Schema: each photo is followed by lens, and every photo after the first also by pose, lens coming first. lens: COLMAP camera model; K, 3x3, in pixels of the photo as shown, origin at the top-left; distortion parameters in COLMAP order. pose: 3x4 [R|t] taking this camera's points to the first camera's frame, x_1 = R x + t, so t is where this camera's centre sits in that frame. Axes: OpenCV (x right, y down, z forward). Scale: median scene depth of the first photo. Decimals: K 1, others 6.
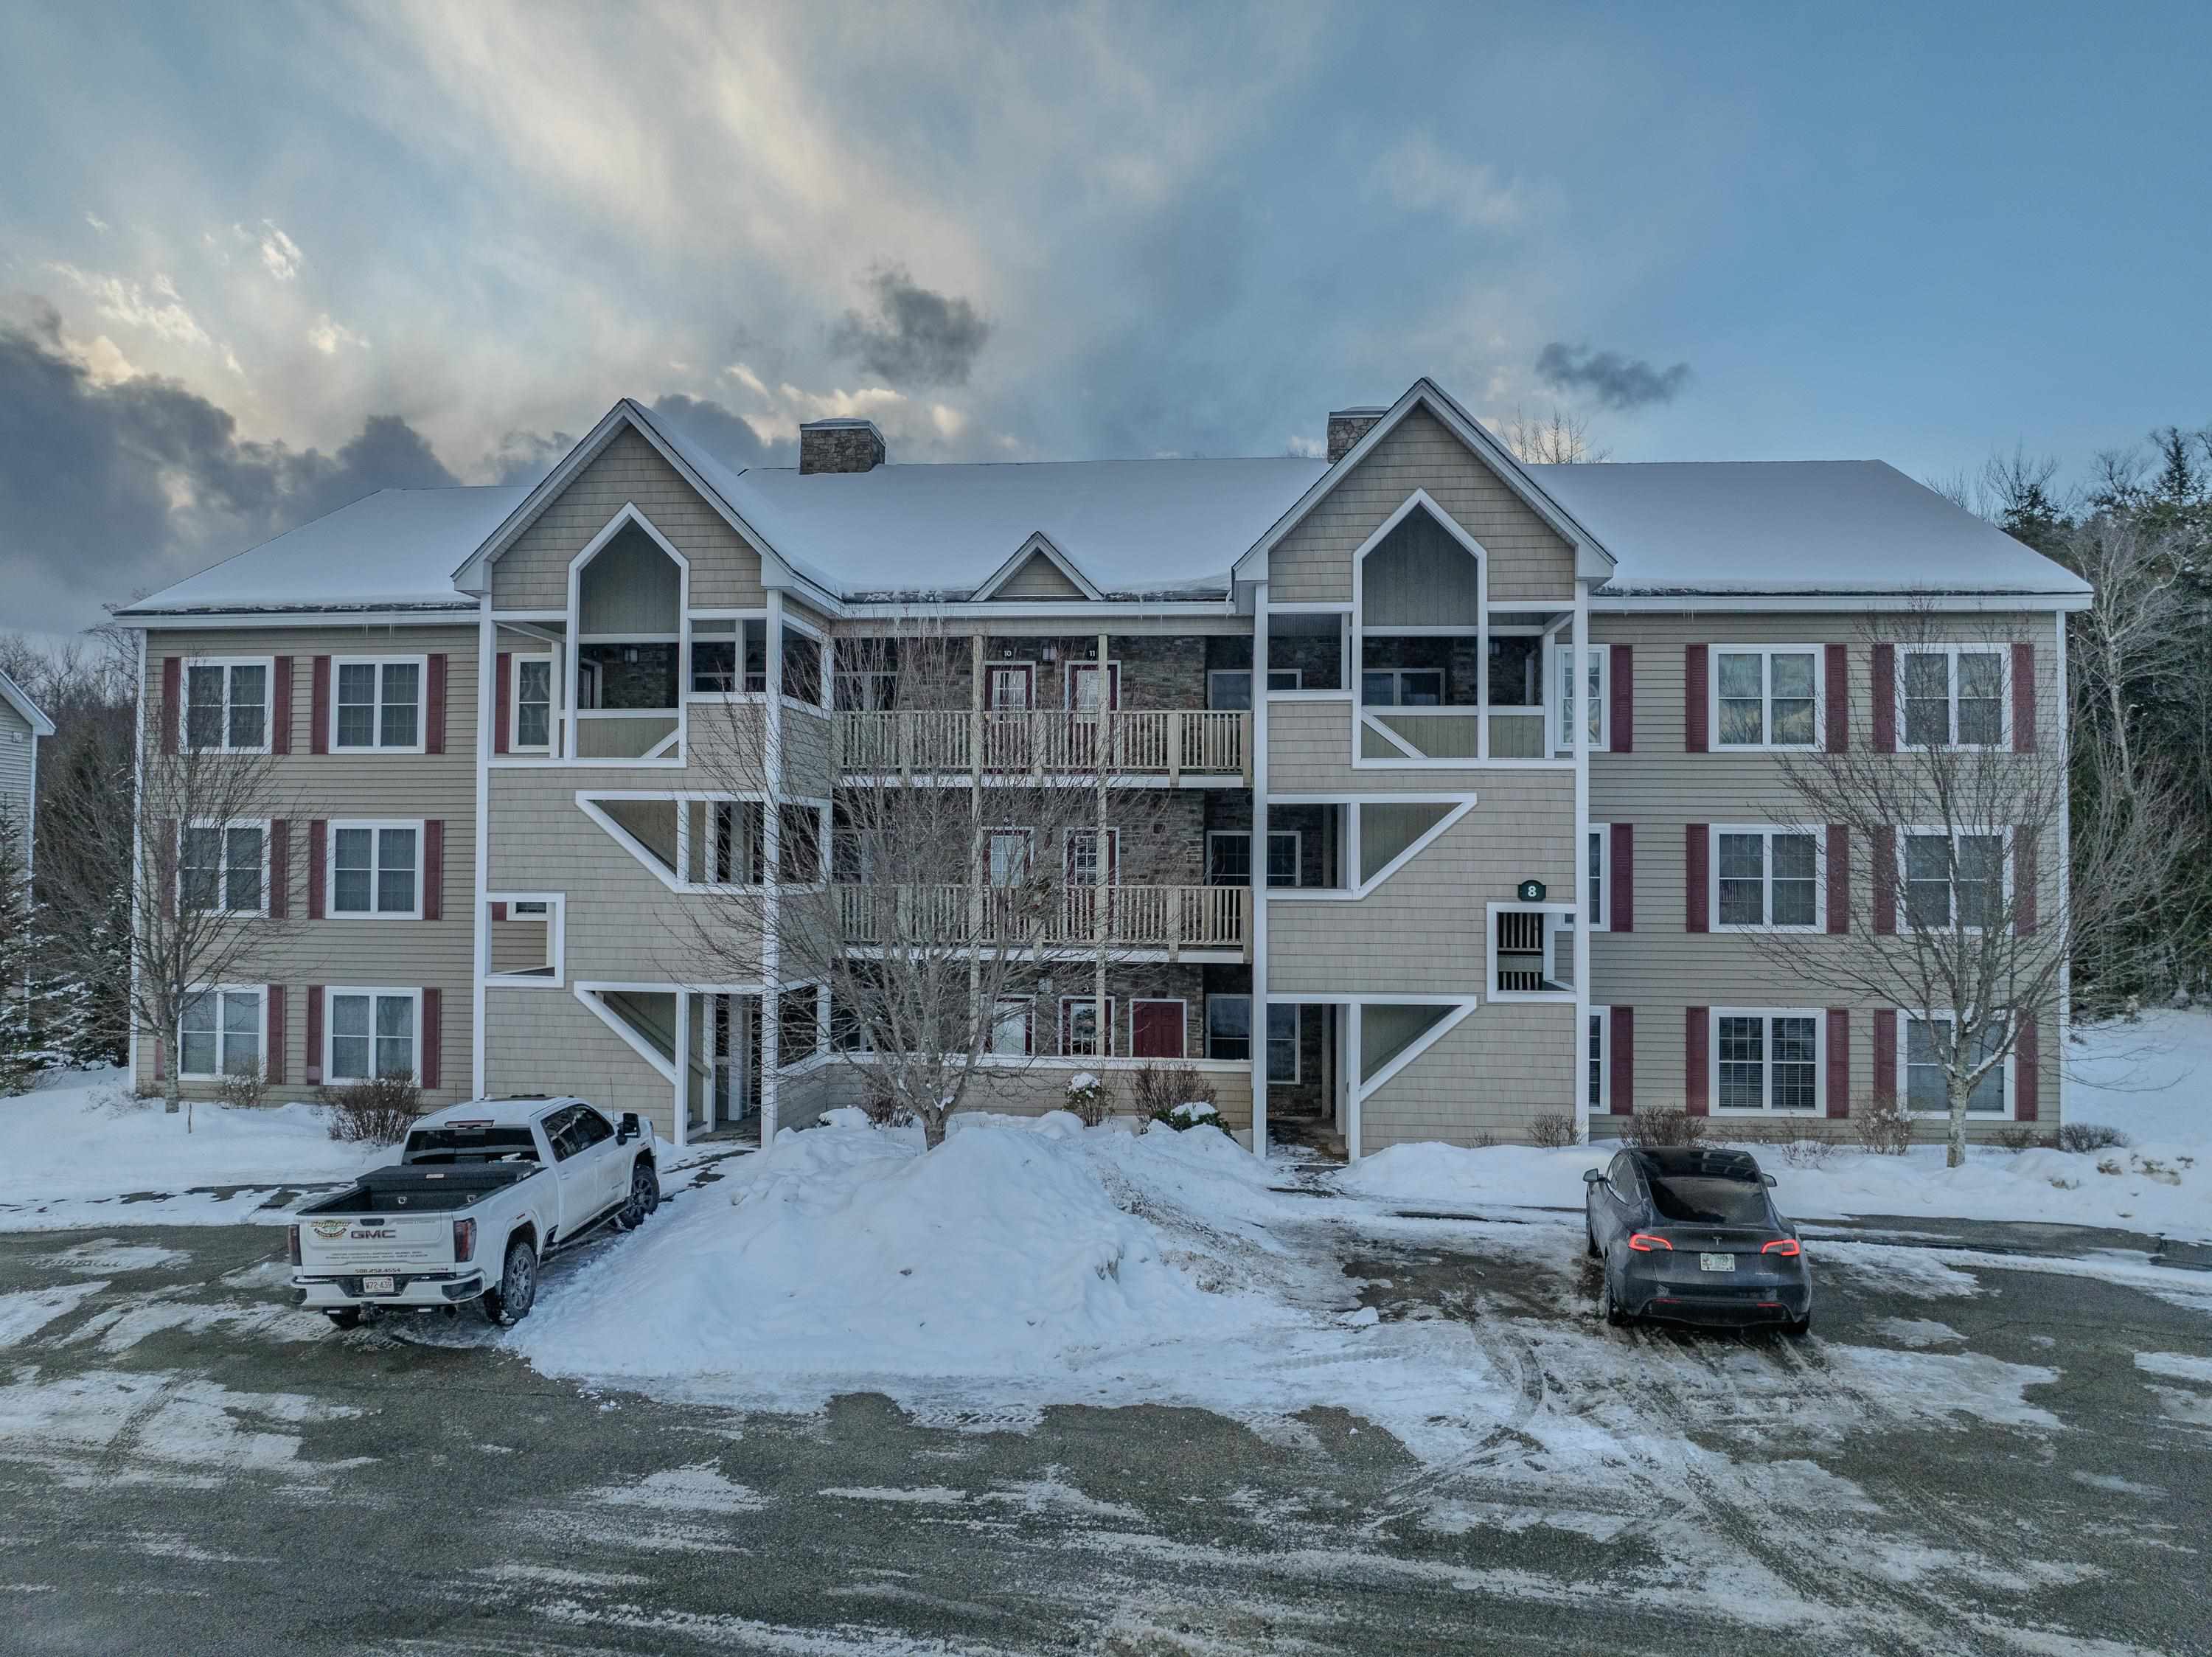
lens RADIAL K [[1556.3, 0, 1106.0], [0, 1556.3, 828.5], [0, 0, 1]] dist [-0.053574, 0.025332]
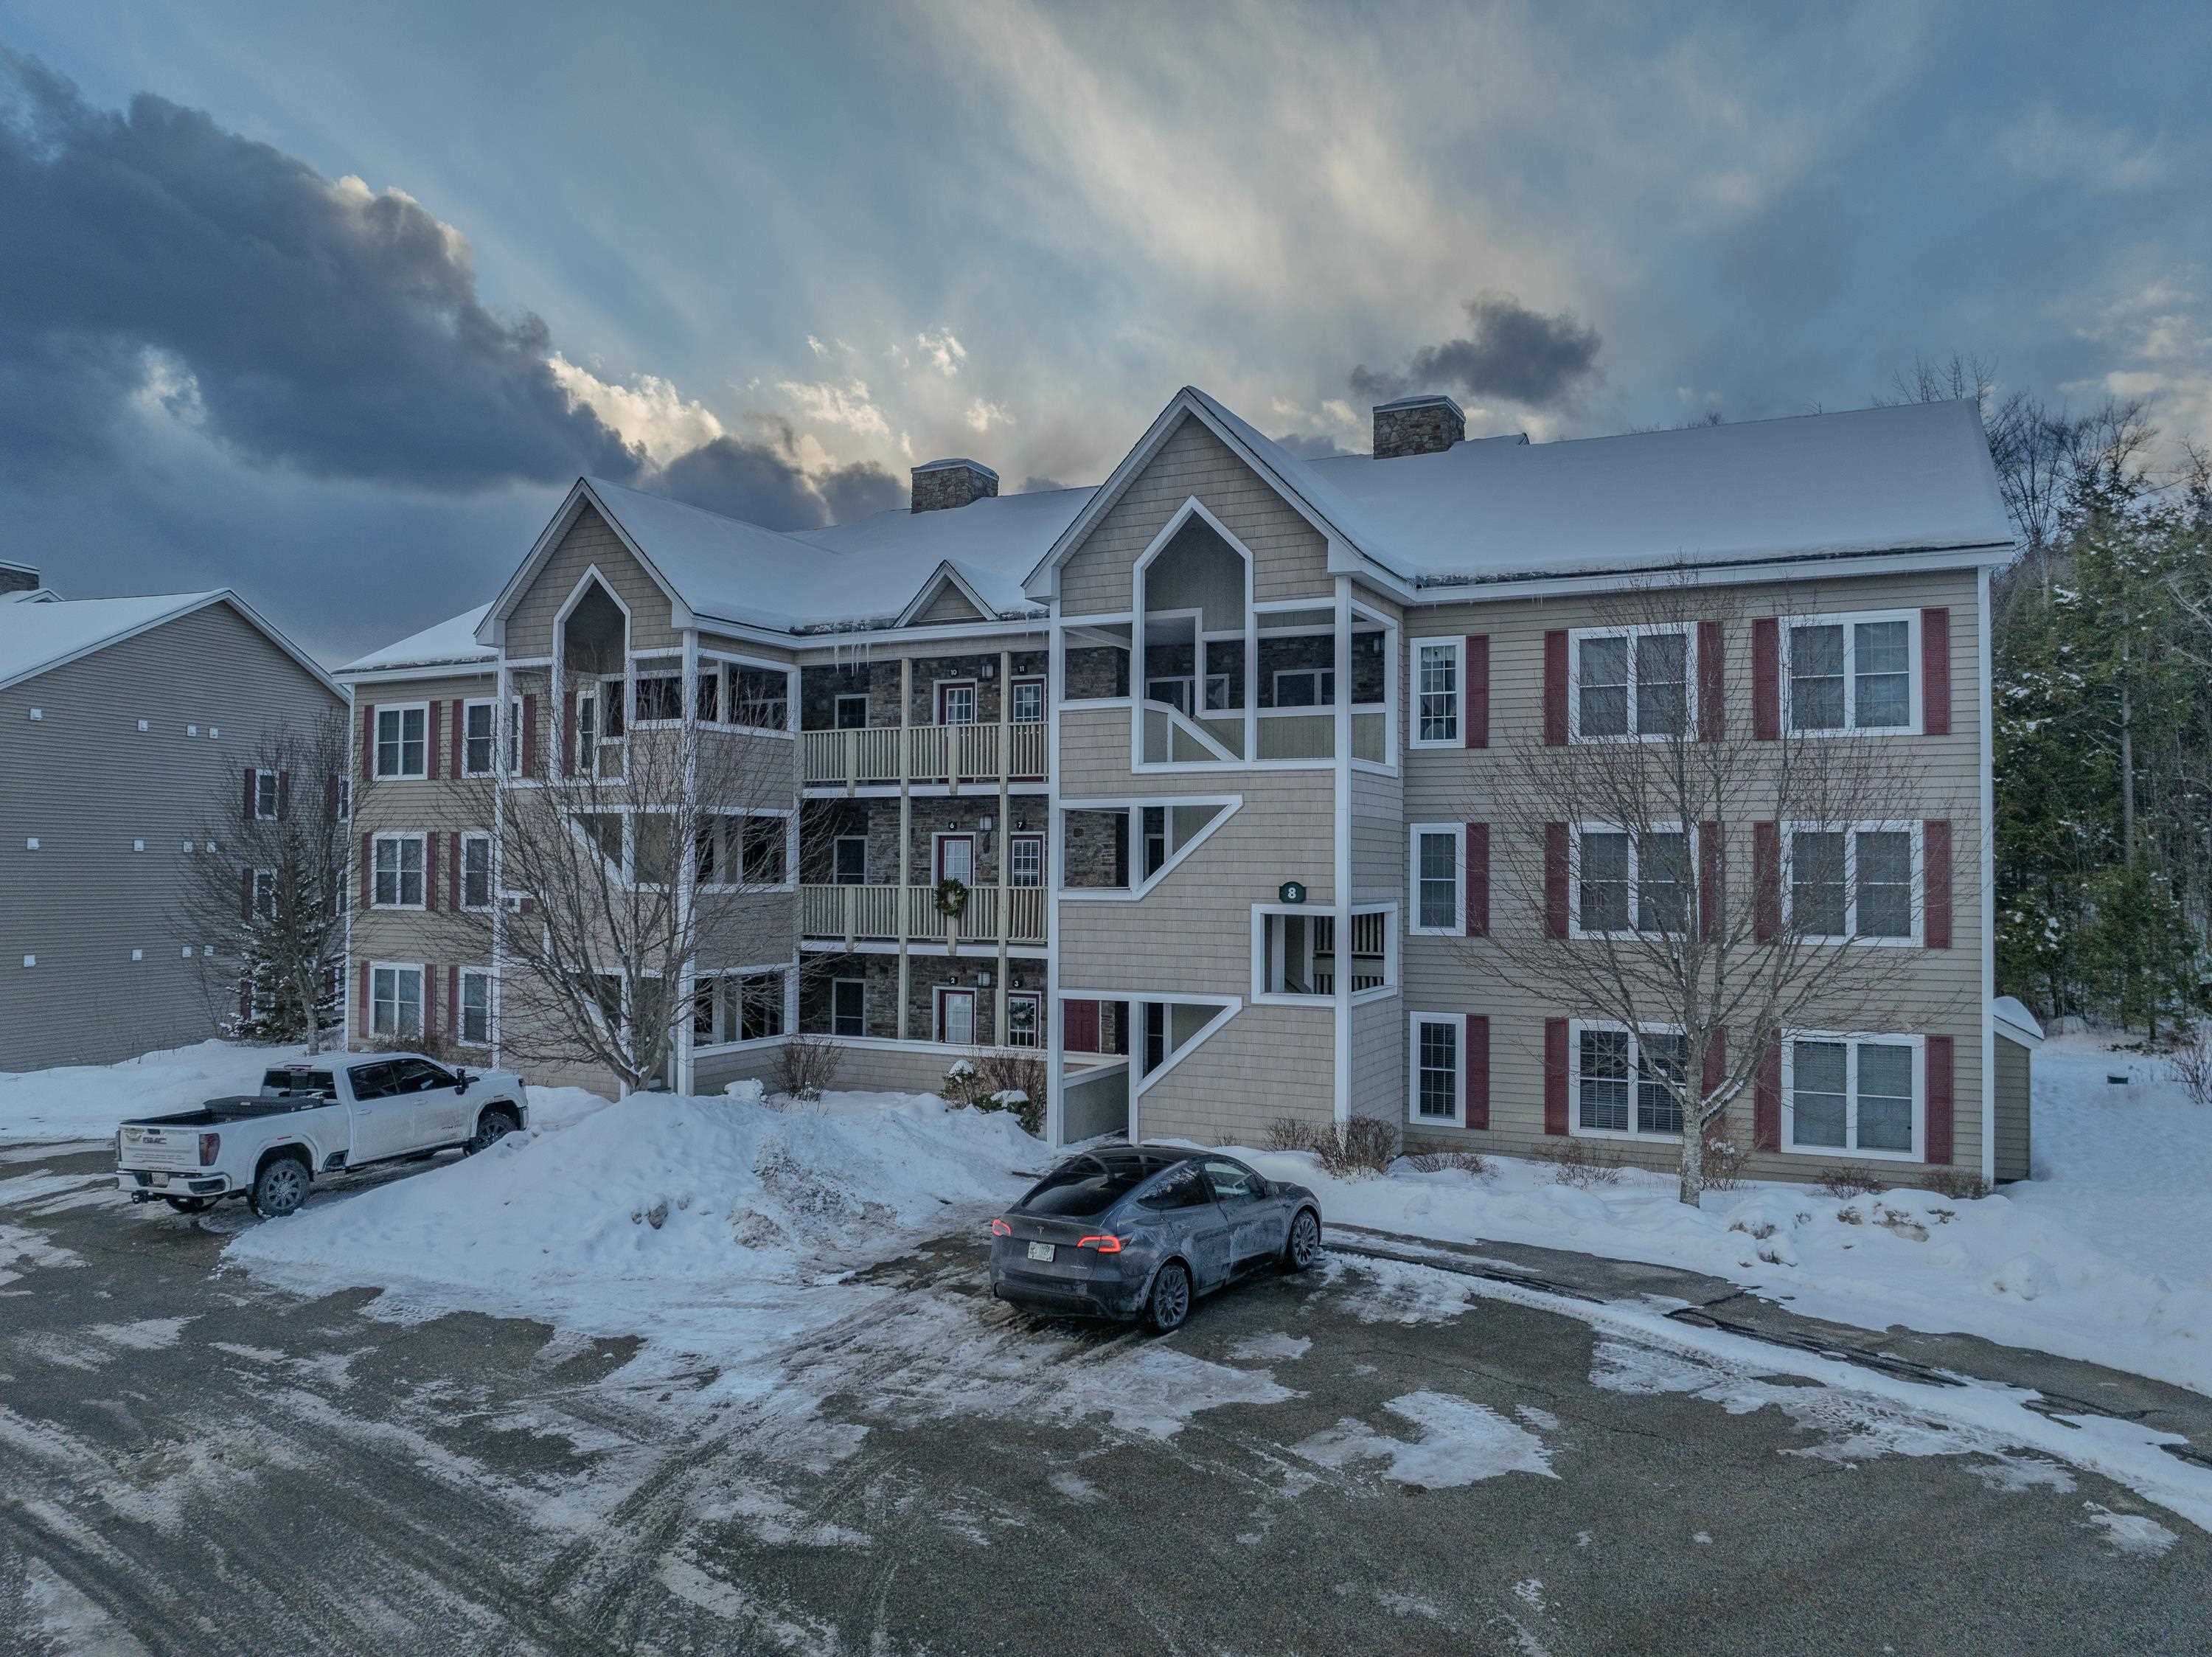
lens RADIAL K [[1556.3, 0, 1106.0], [0, 1556.3, 828.5], [0, 0, 1]] dist [-0.053574, 0.025332]
pose [[0.932093, -0.010266, -0.362074, 0.691121], [0.009608, 0.999947, -0.003618, 0.002167], [0.362092, -0.000107, 0.932142, 0.042482]]
